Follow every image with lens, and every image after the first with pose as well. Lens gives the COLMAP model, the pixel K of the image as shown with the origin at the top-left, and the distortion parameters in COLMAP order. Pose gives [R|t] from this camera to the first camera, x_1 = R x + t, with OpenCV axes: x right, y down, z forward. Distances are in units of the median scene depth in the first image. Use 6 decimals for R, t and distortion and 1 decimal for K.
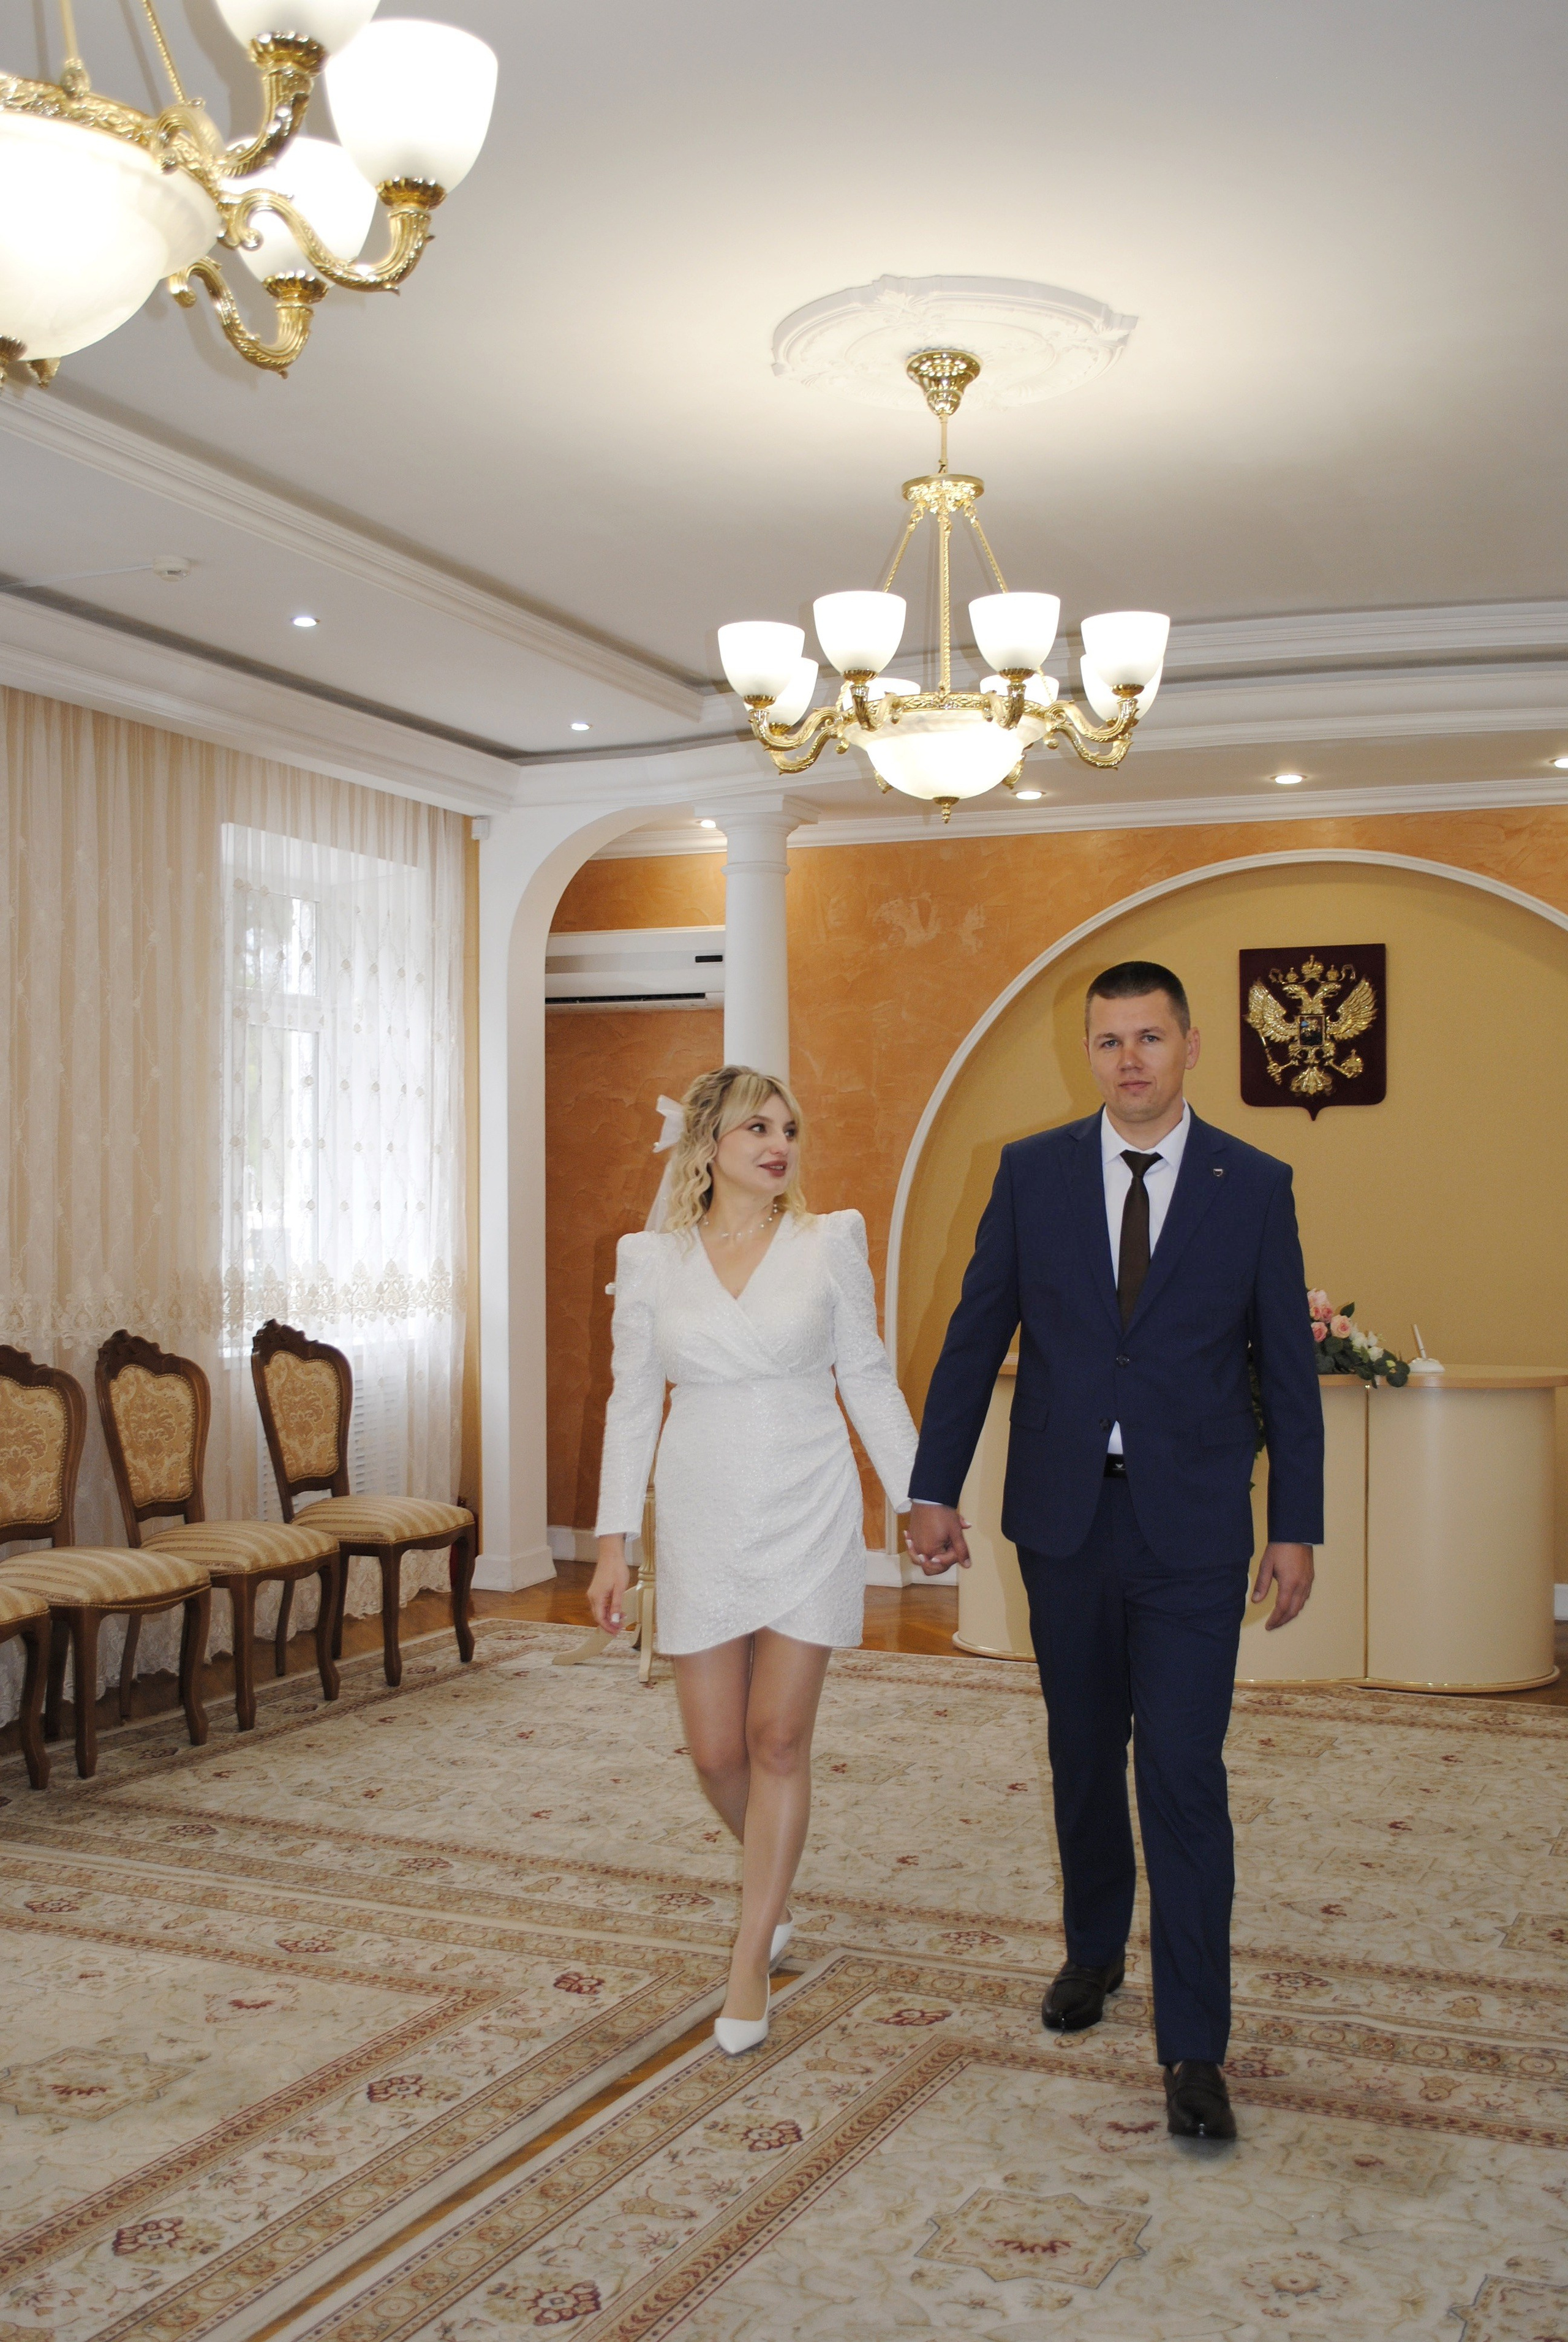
lens RADIAL K [[2460.7, 0, 788.5], [0, 2460.7, 1181.1], [0, 0, 1]] dist [-0.063379, 0.022354]
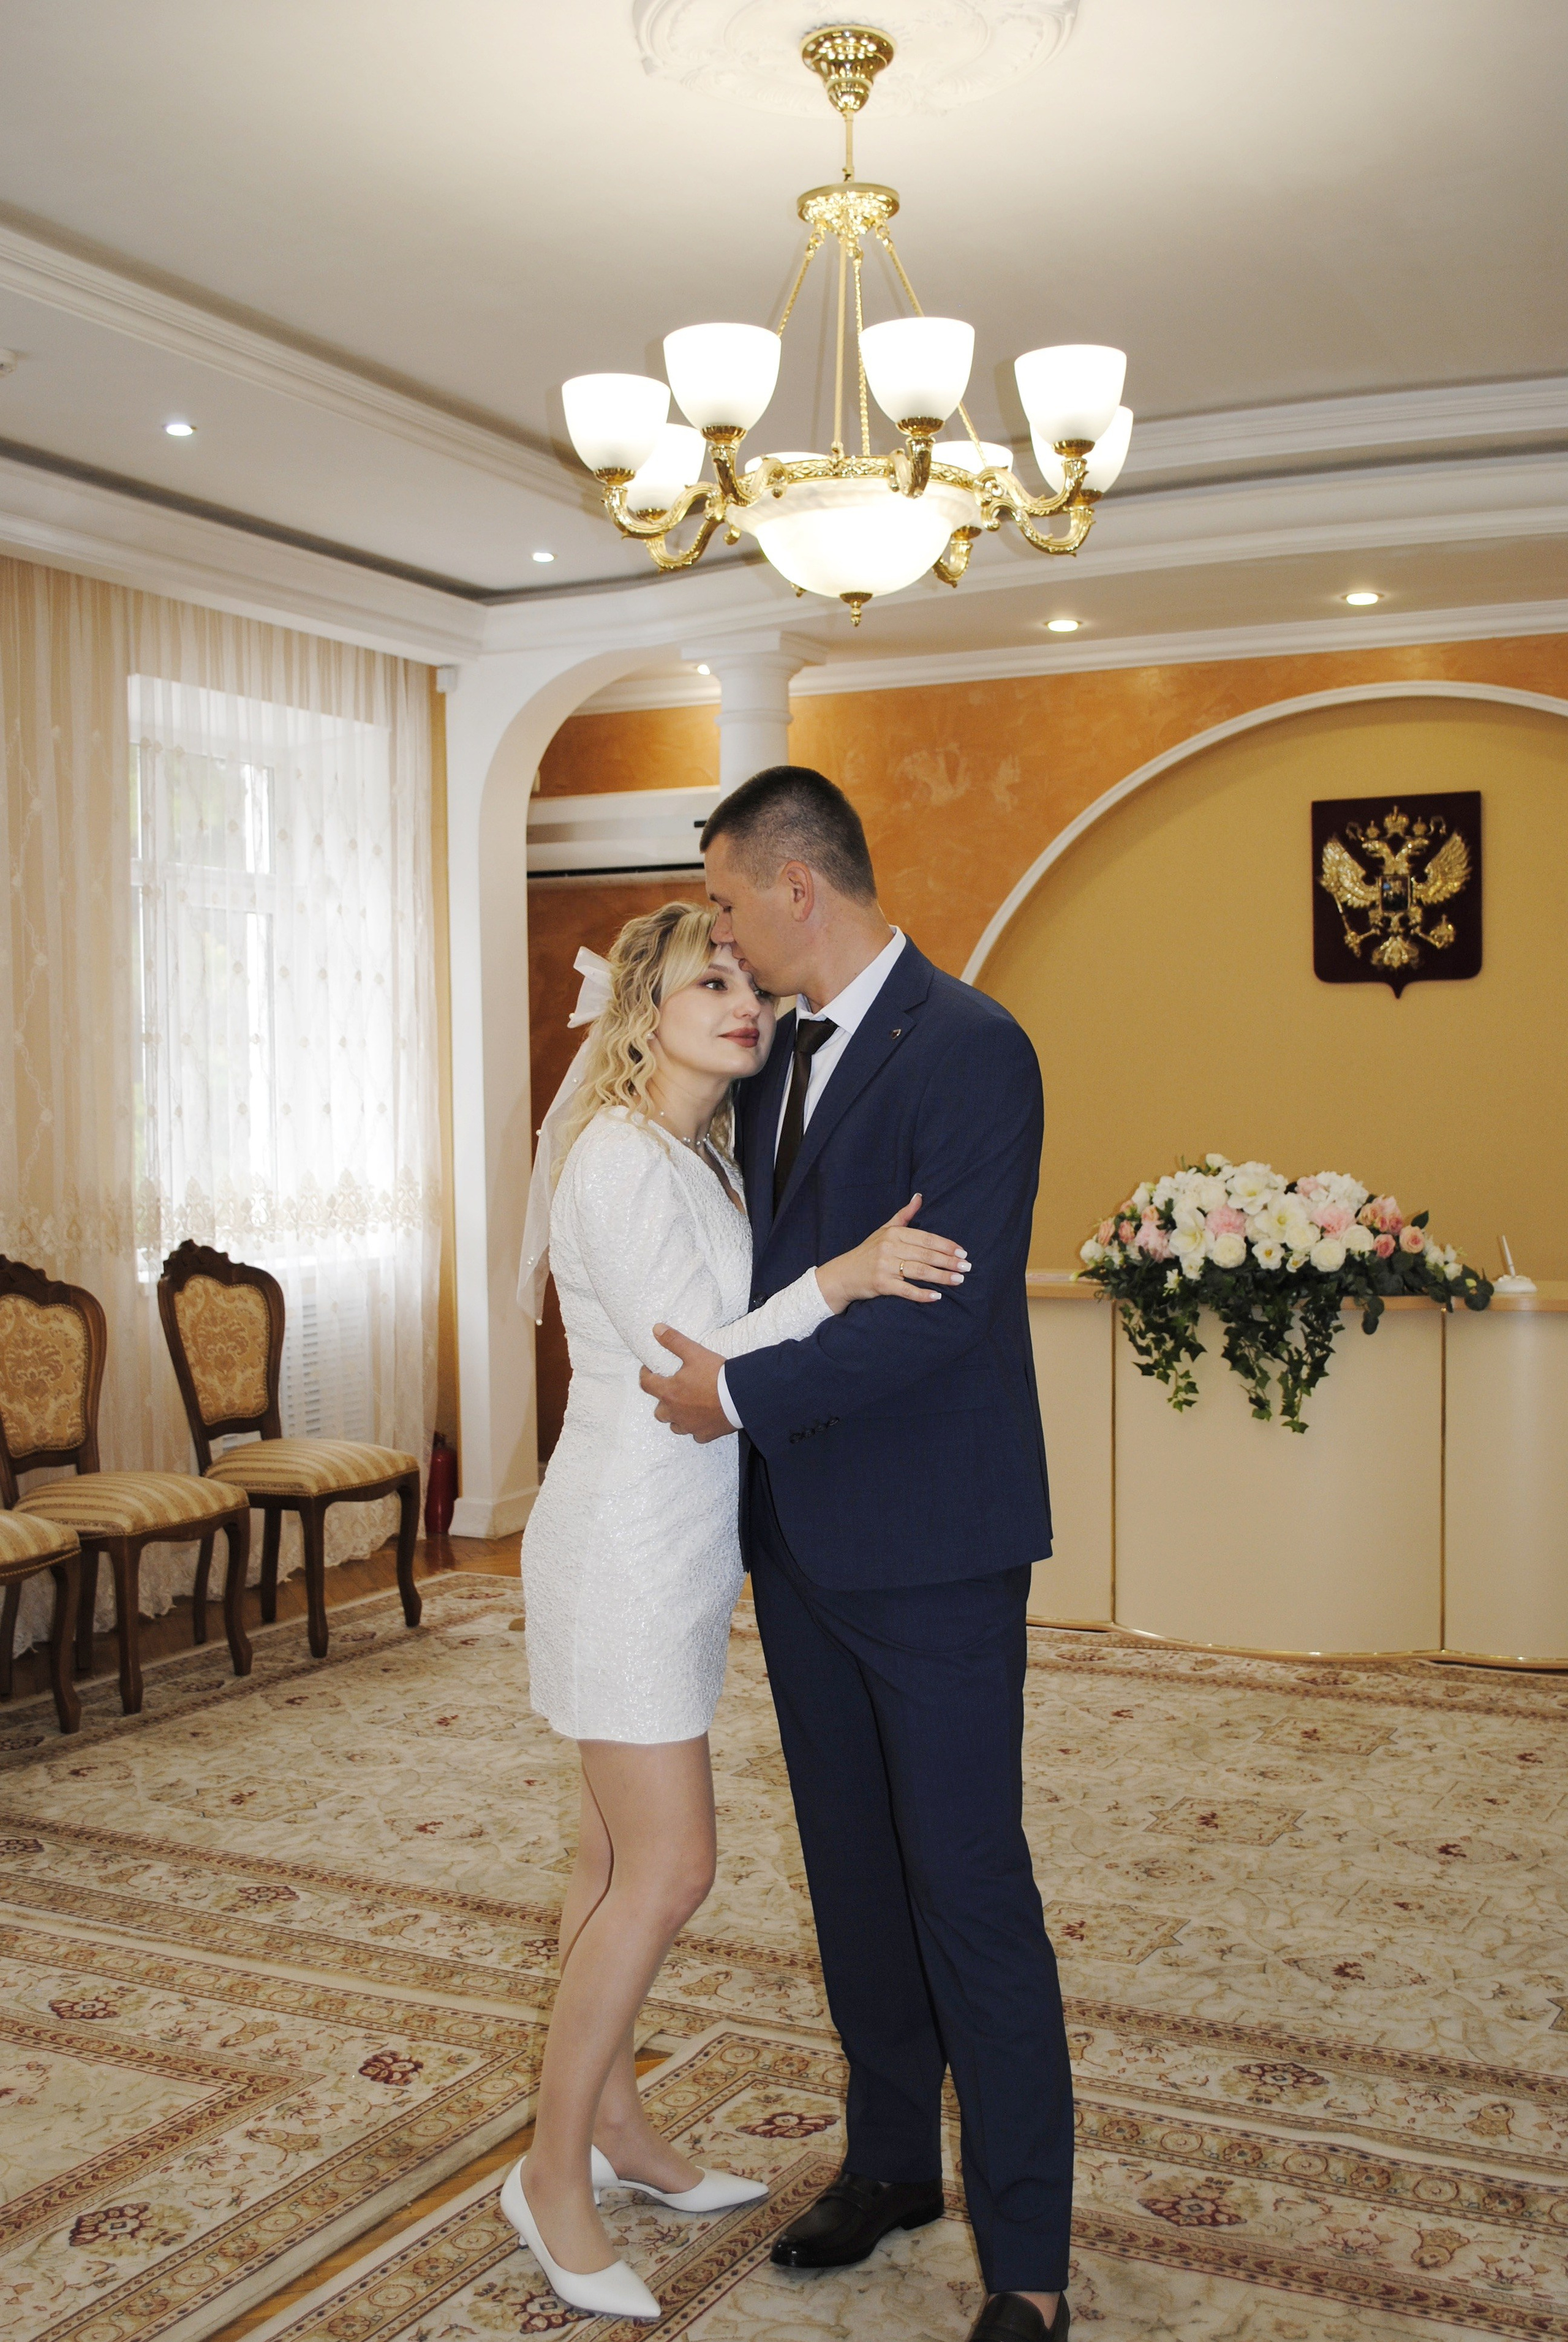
lens RADIAL K [[2525.8, 0, 798.6], [0, 2525.8, 1181.1], [0, 0, 1]] dist [-0.056963, 0.018946]
pose [[0.998363, -0.009280, -0.056444, 0.078241], [0.011634, 0.999071, 0.041504, 0.000661], [0.056007, -0.042093, 0.997543, 0.149510]]
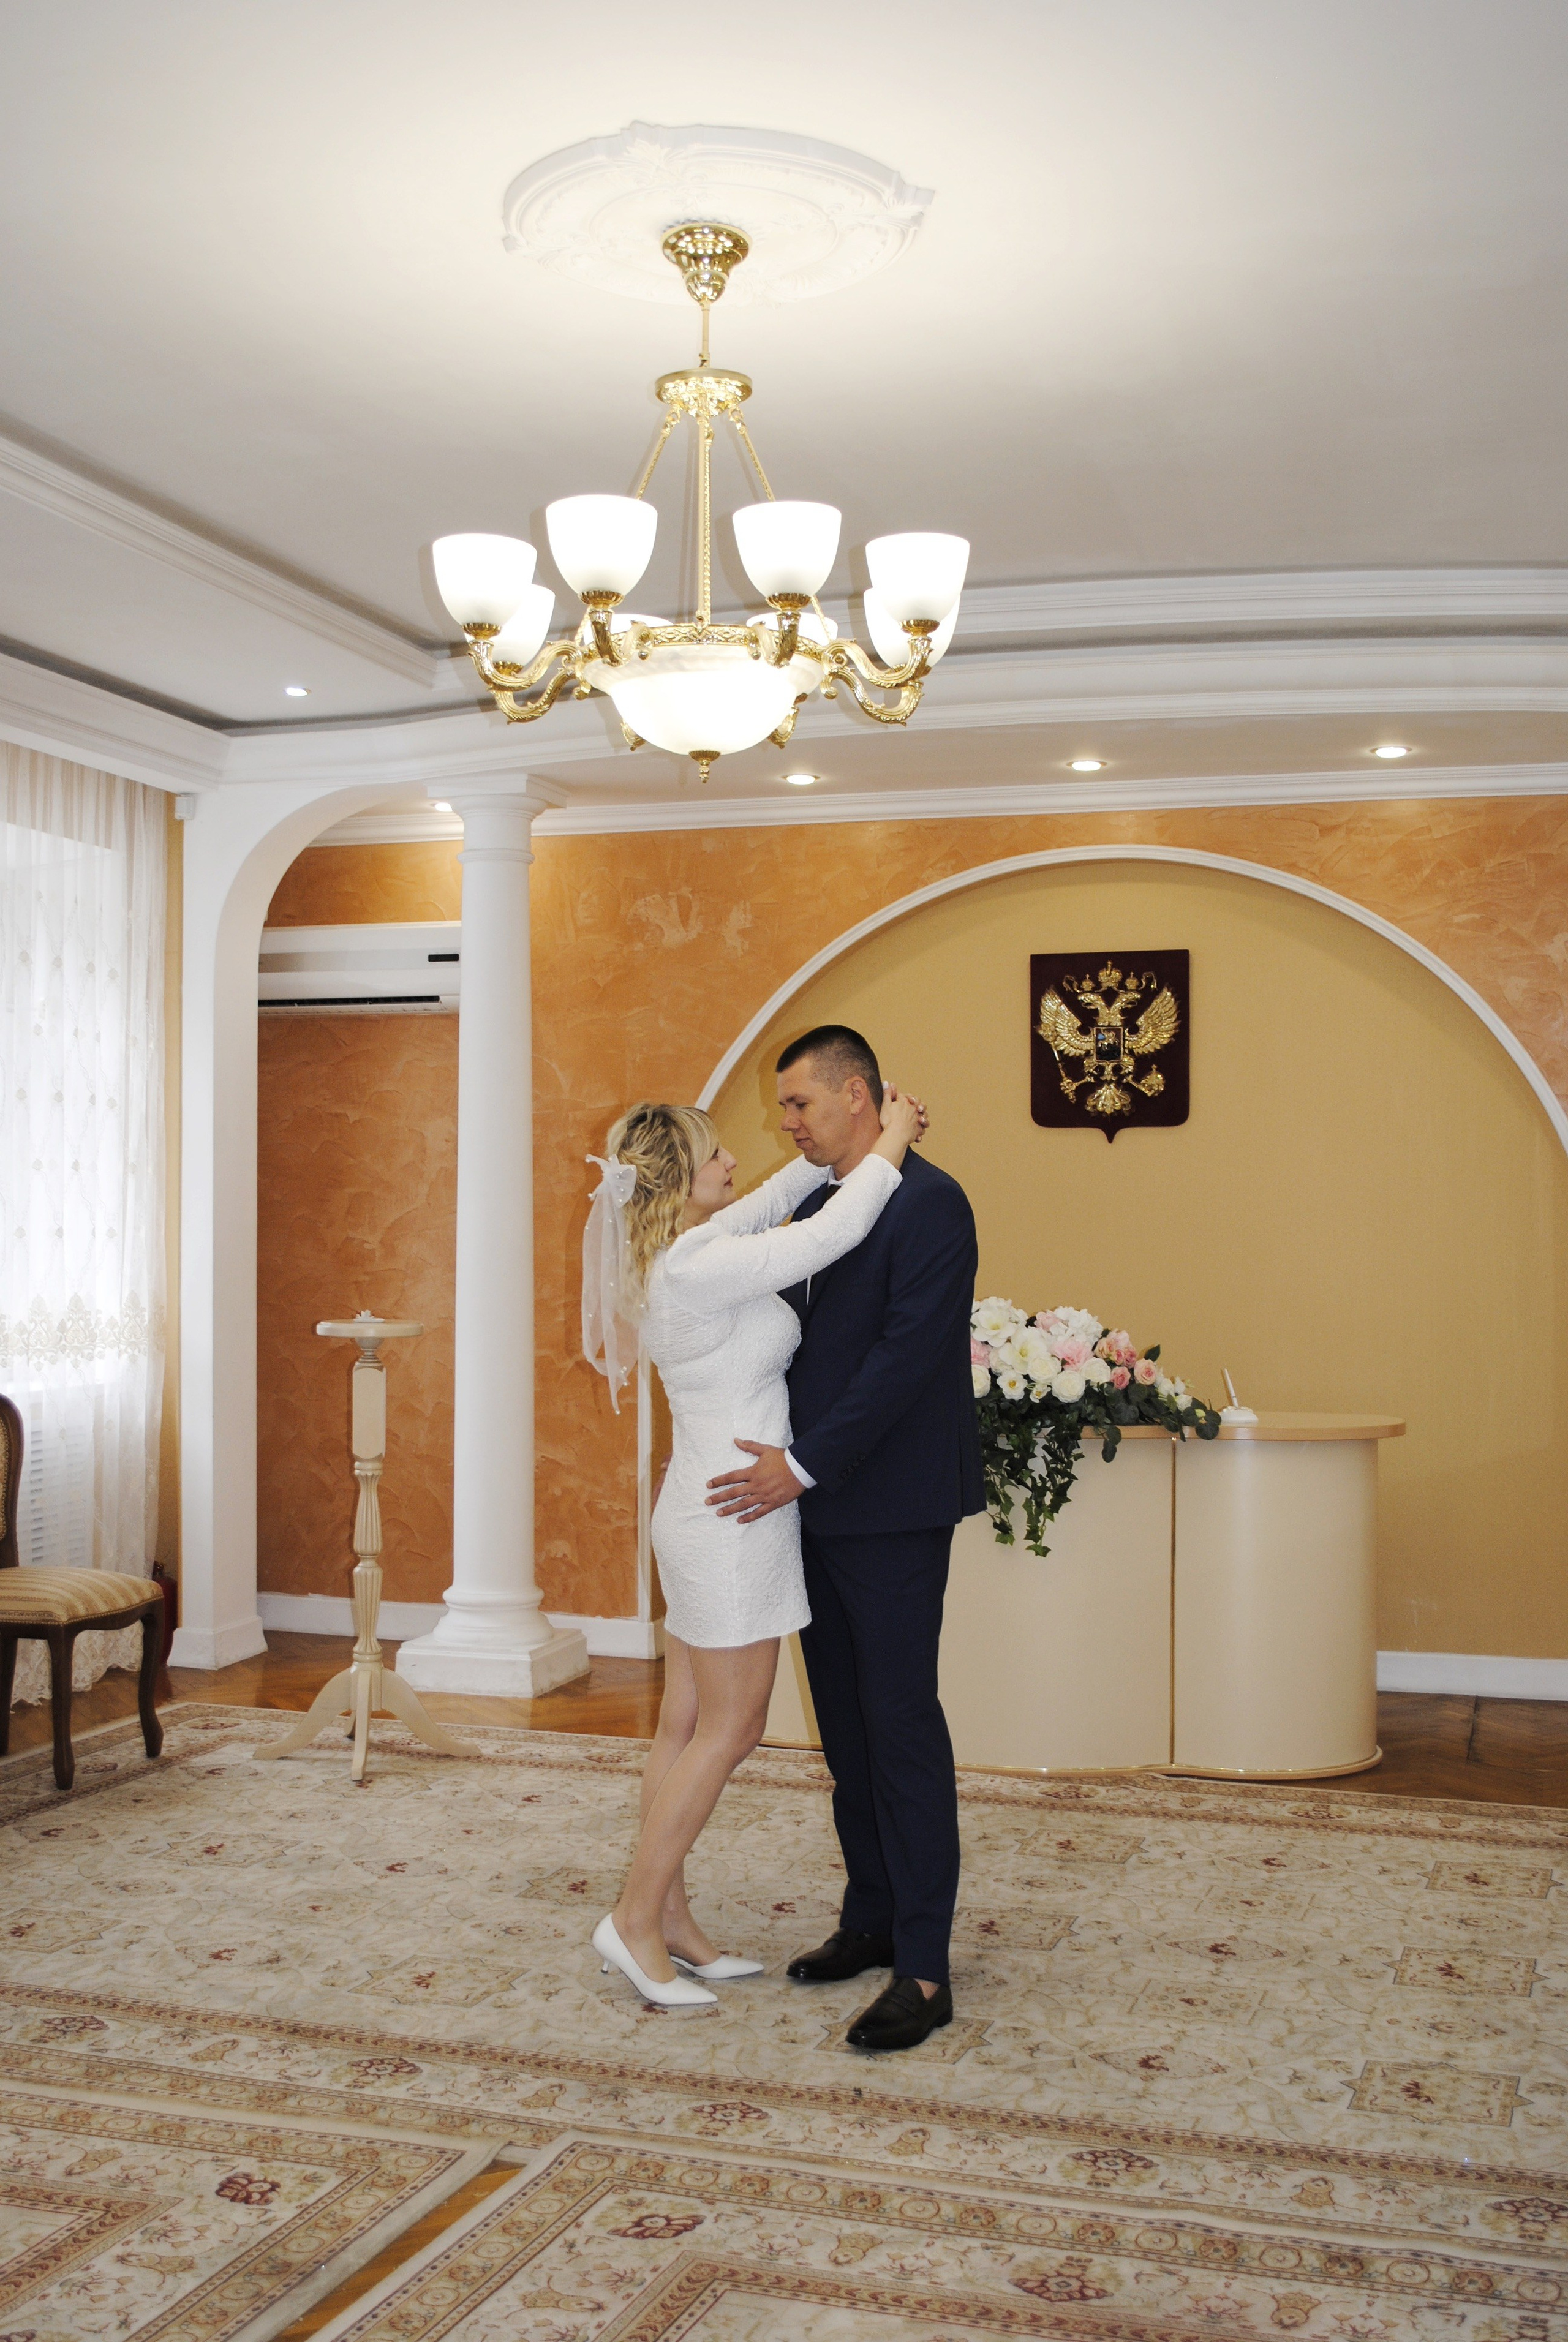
lens RADIAL K [[2525.8, 0, 798.6], [0, 2525.8, 1181.1], [0, 0, 1]] dist [-0.056963, 0.018946]
pose [[0.995183, 0.005635, 0.097870, 0.010743], [-0.004586, 0.999930, -0.010943, 0.000448], [-0.097924, 0.010441, 0.995139, 0.118356]]
